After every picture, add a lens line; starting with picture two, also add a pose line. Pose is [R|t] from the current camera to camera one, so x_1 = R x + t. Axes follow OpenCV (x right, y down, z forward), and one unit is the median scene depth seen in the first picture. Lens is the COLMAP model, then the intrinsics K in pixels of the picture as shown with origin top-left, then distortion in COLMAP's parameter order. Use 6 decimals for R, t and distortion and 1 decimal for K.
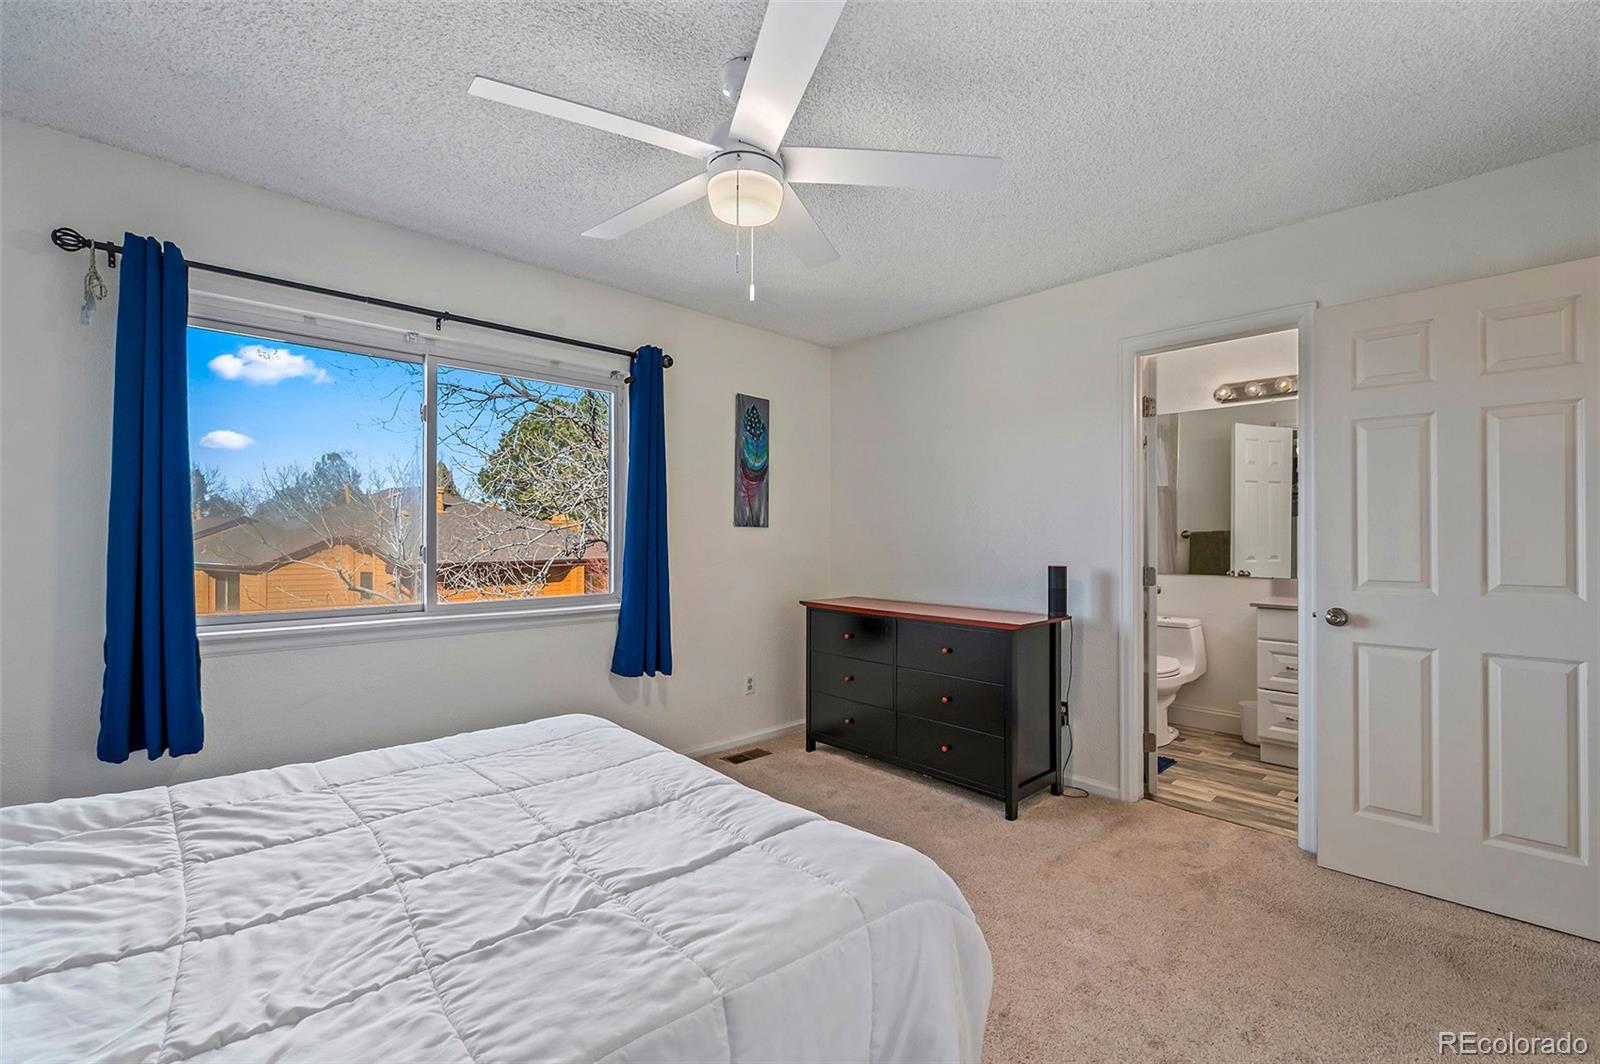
lens RADIAL K [[671.7, 0, 799.1], [0, 671.7, 534.1], [0, 0, 1]] dist [-0.001040, 0.000110]
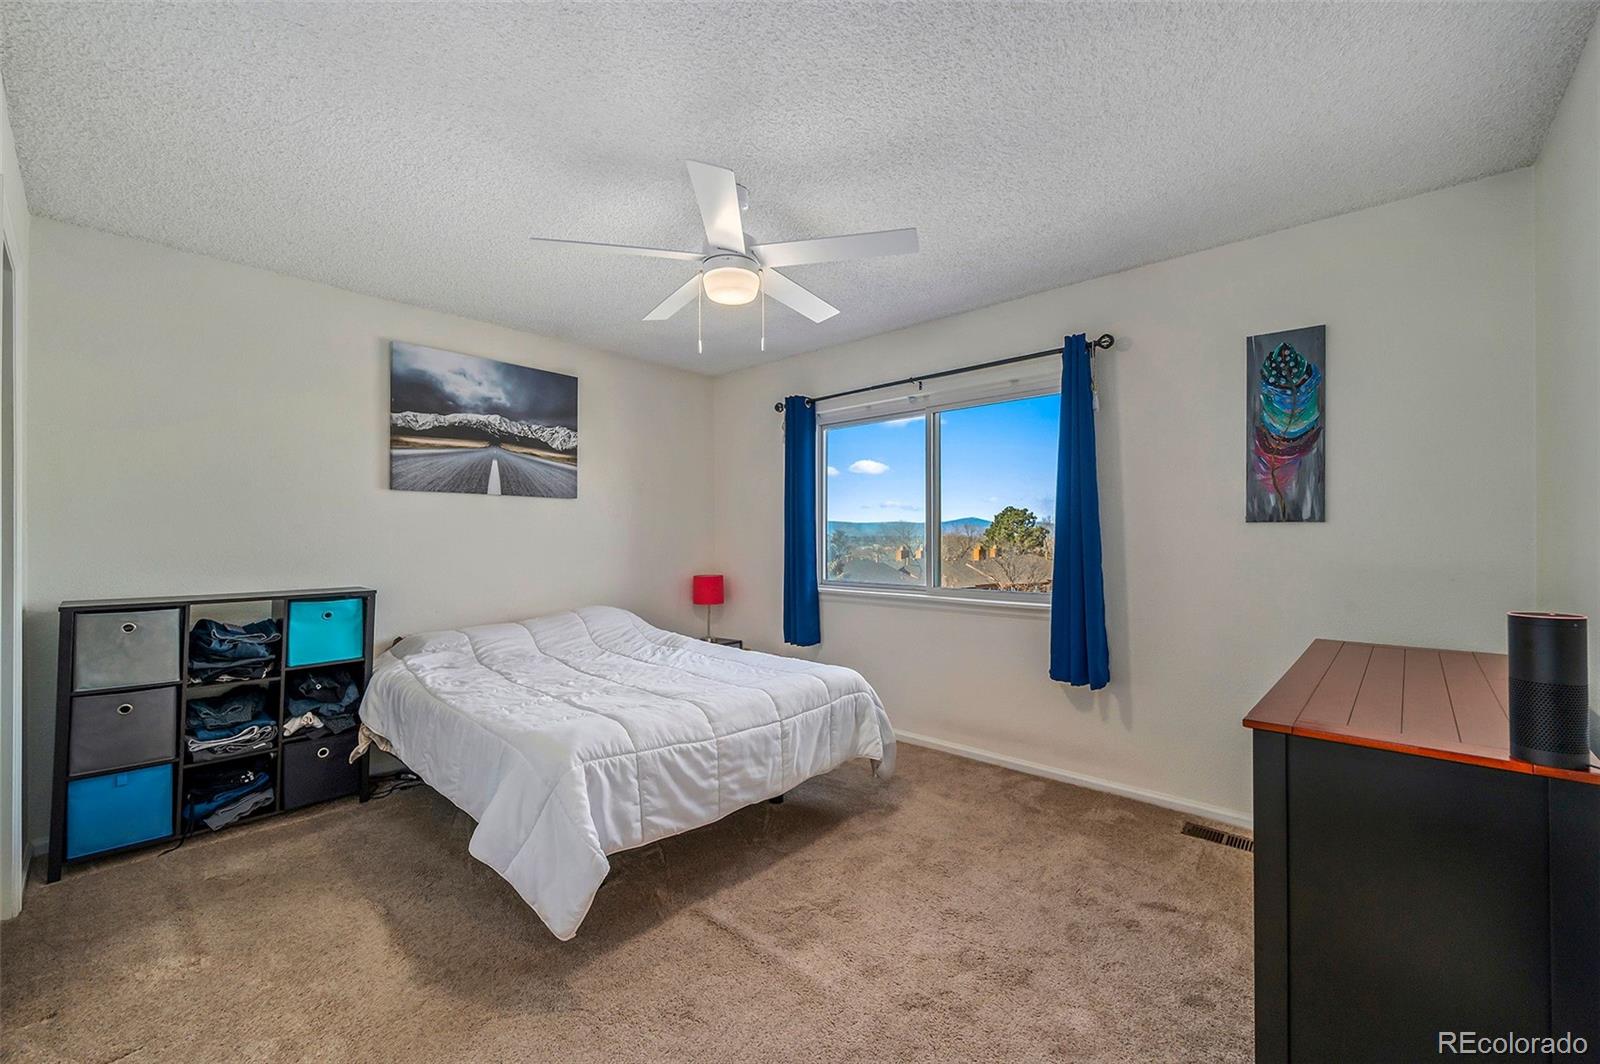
lens RADIAL K [[629.0, 0, 799.1], [0, 629.0, 531.5], [0, 0, 1]] dist [-0.008209, 0.000524]
pose [[0.089068, -0.016181, -0.995894, 0.526703], [0.004977, 0.999863, -0.015800, 0.007080], [0.996013, -0.003549, 0.089136, 0.454256]]
